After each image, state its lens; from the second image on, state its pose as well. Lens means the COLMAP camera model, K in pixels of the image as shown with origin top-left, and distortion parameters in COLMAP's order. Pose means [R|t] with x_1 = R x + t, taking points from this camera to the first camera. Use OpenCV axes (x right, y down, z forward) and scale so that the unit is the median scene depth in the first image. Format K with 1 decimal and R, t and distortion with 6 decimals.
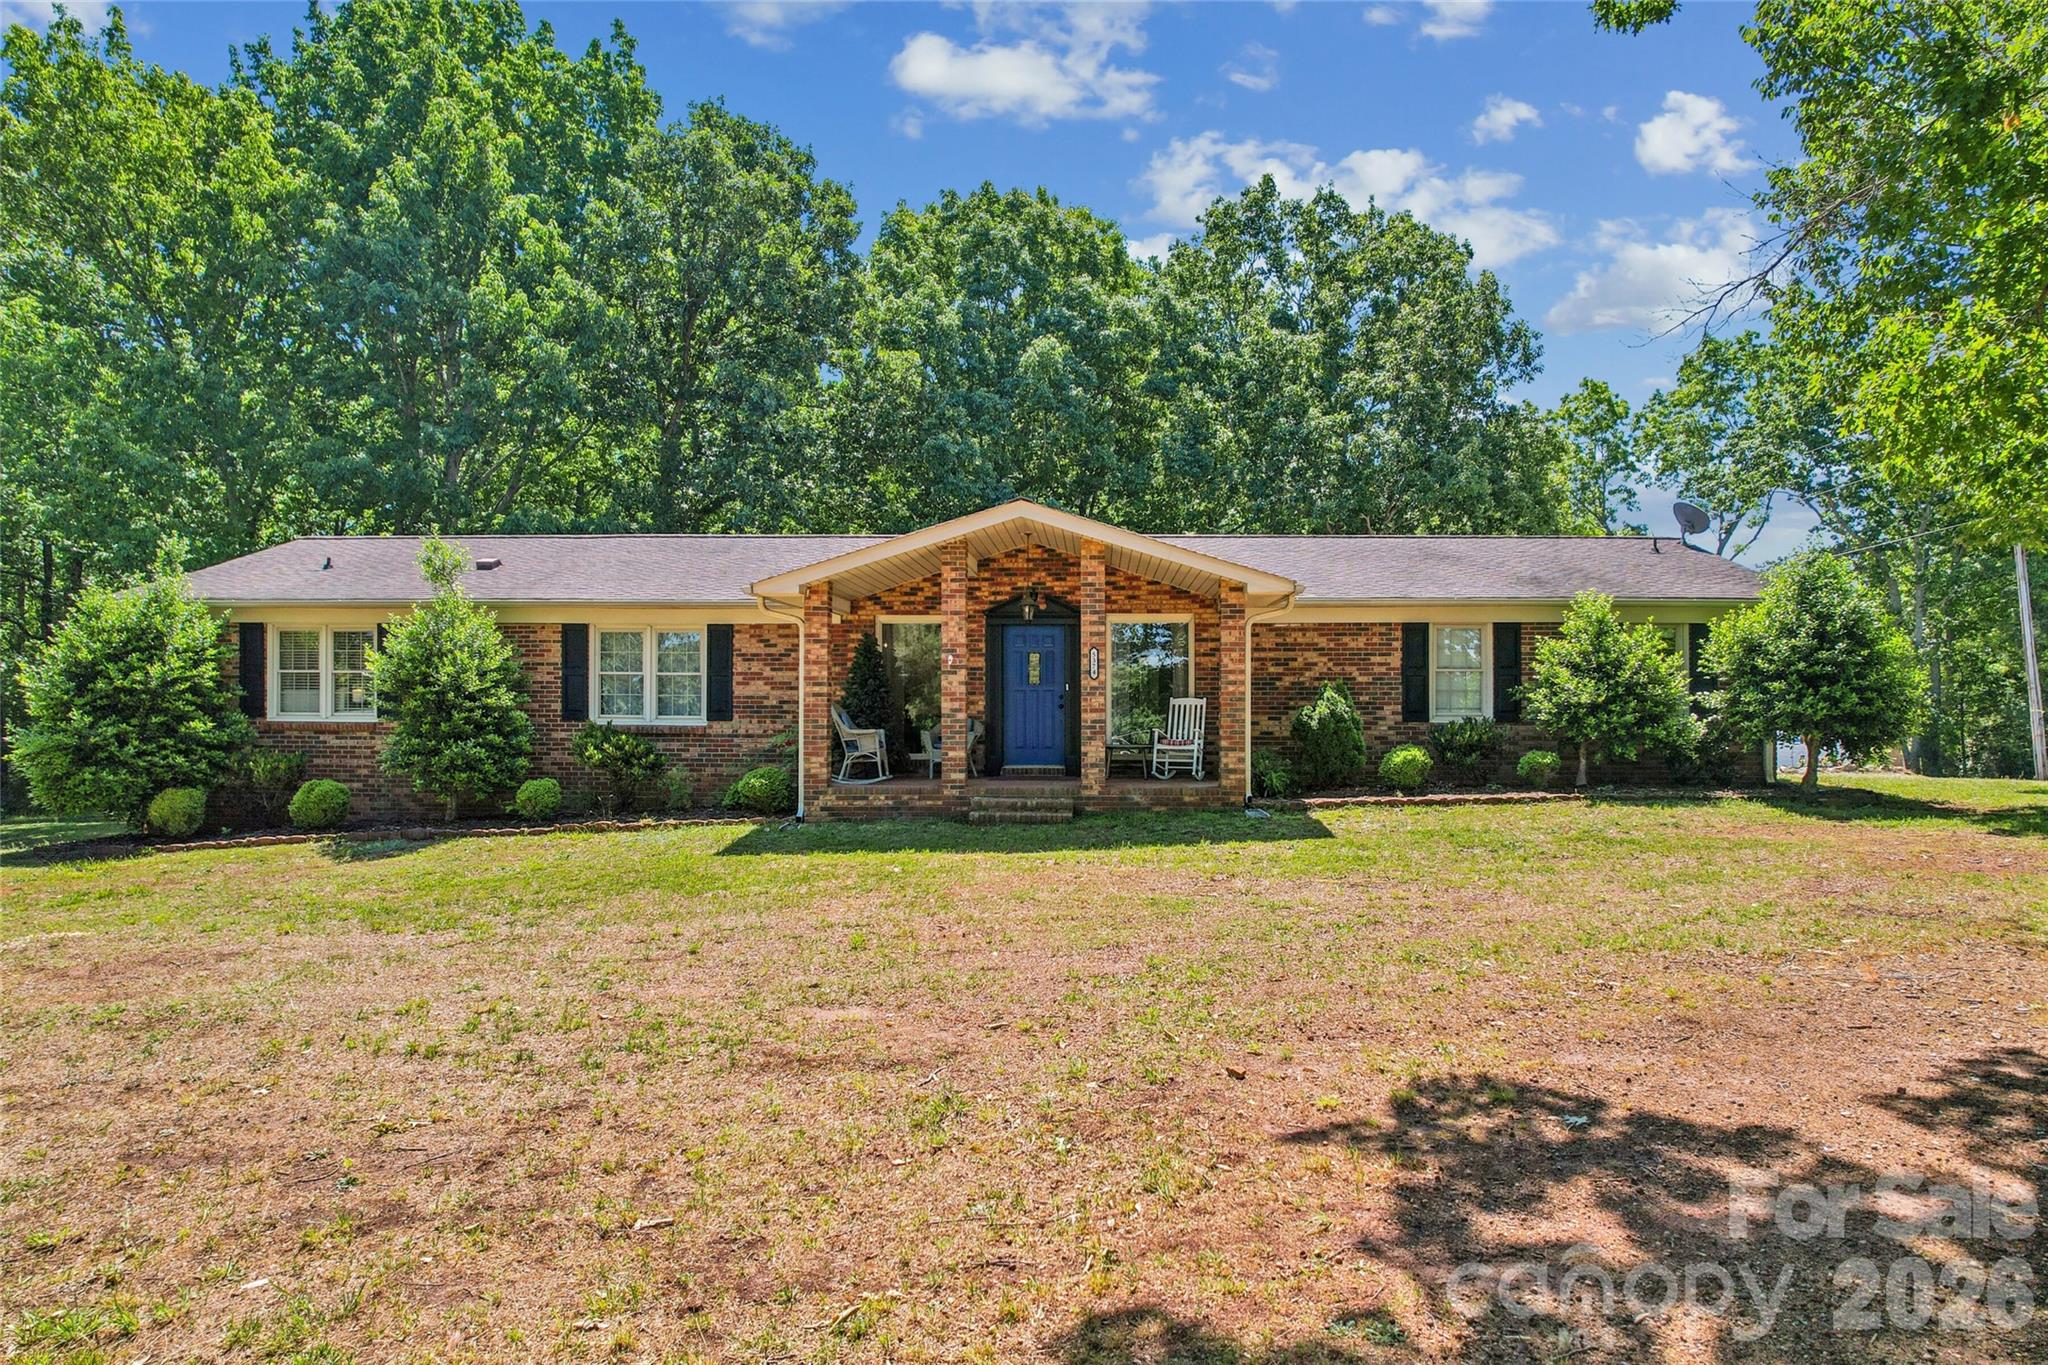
lens RADIAL K [[1342.1, 0, 1031.1], [0, 1342.1, 792.2], [0, 0, 1]] dist [-0.060862, 0.070416]
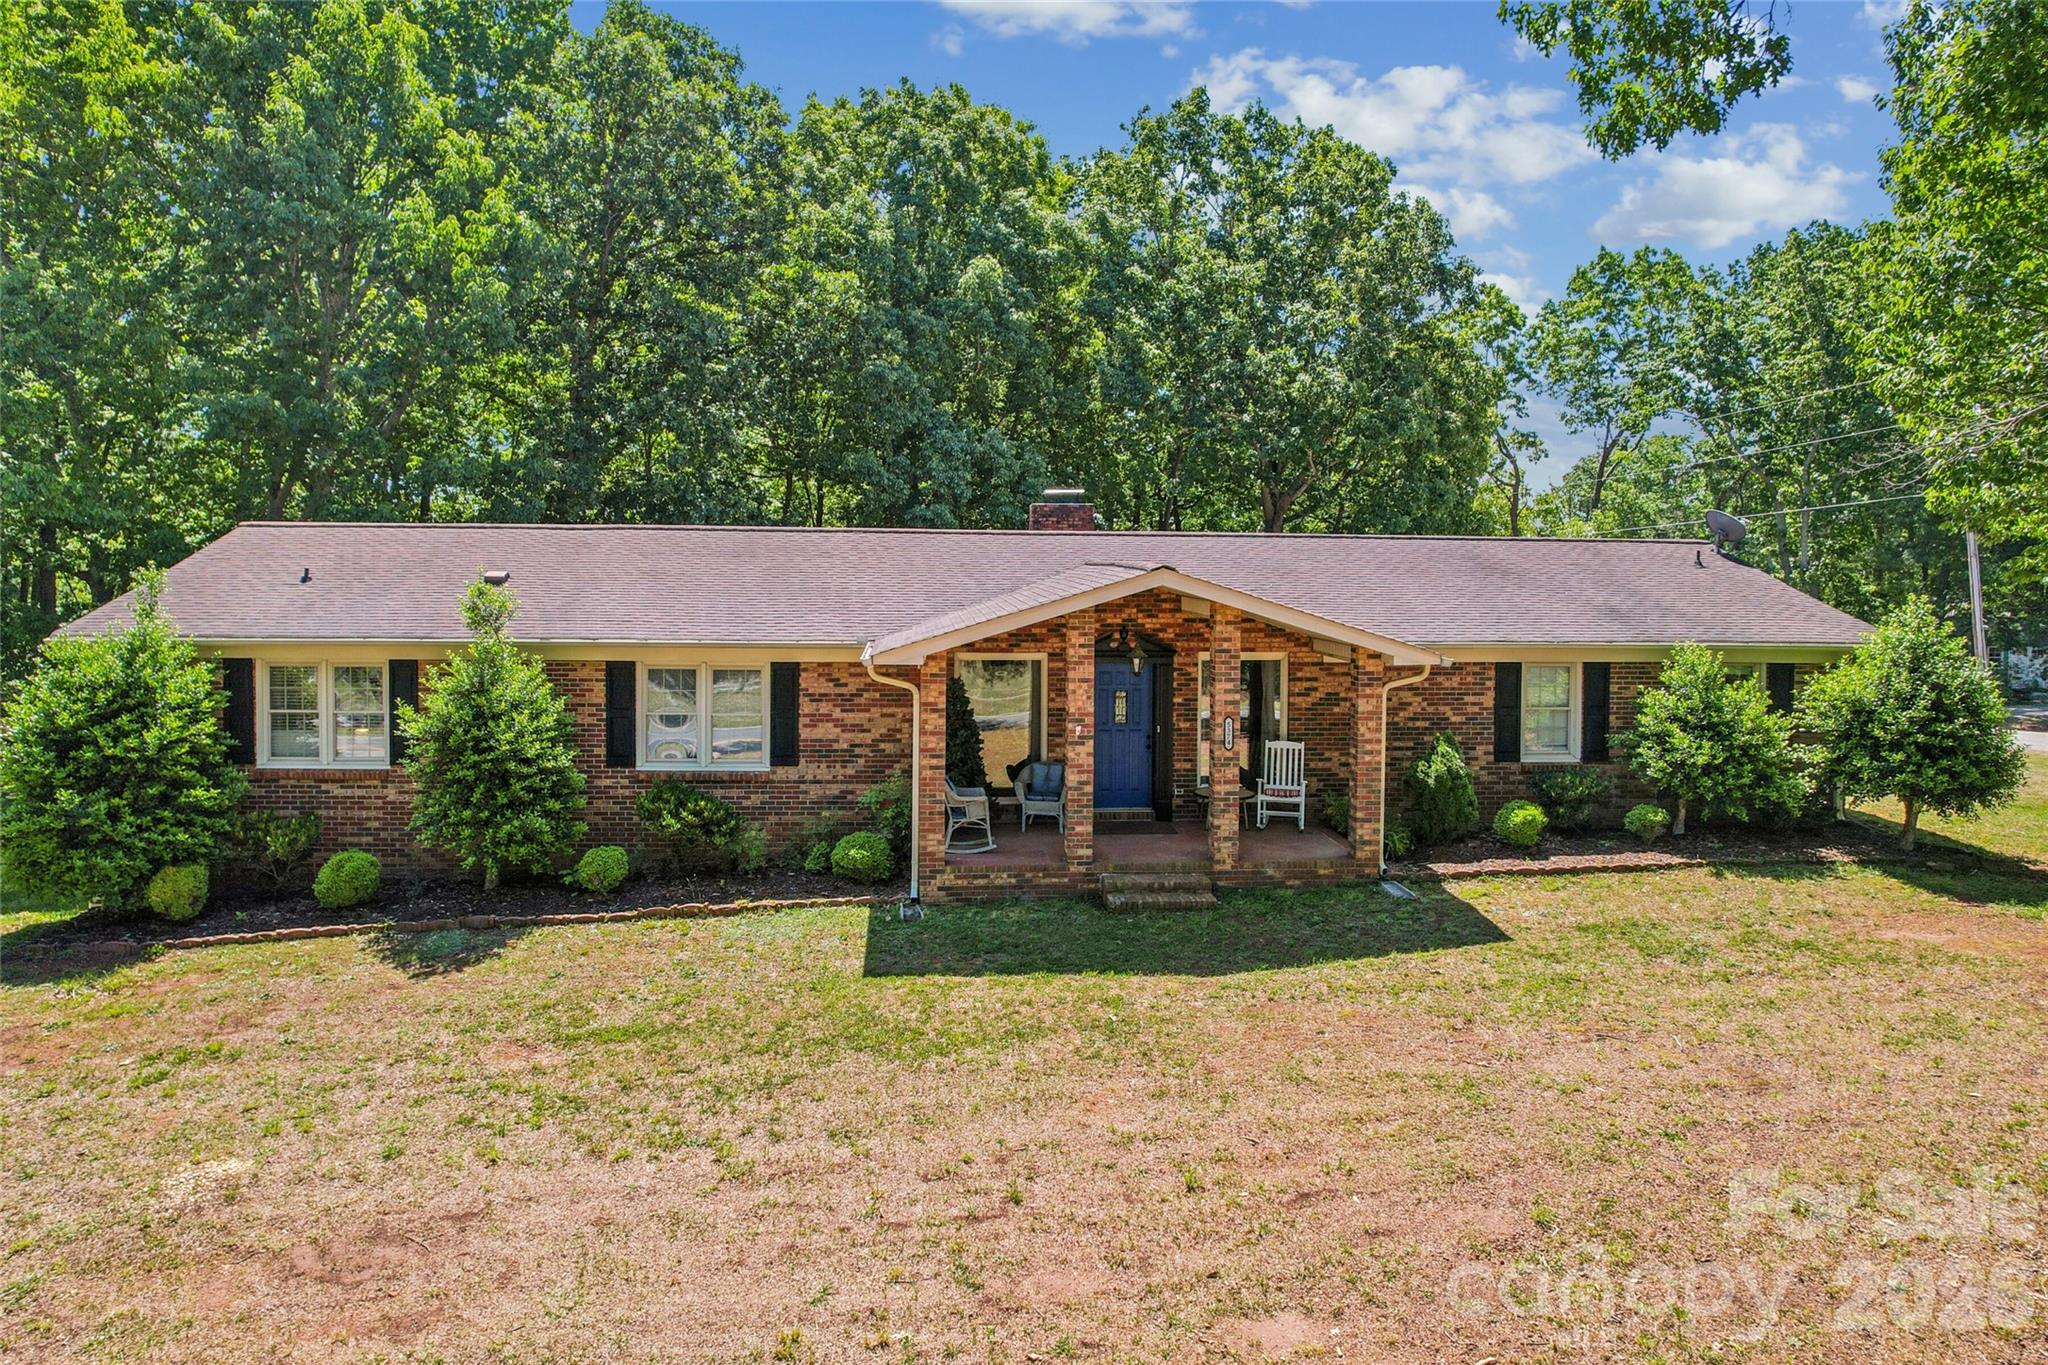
lens RADIAL K [[1382.0, 0, 1024.0], [0, 1382.0, 682.5], [0, 0, 1]] dist [-0.066757, 0.078273]
pose [[0.992069, -0.008259, 0.125426, -0.193044], [0.005210, 0.999683, 0.024615, -0.137464], [-0.125590, -0.023766, 0.991798, 0.038008]]
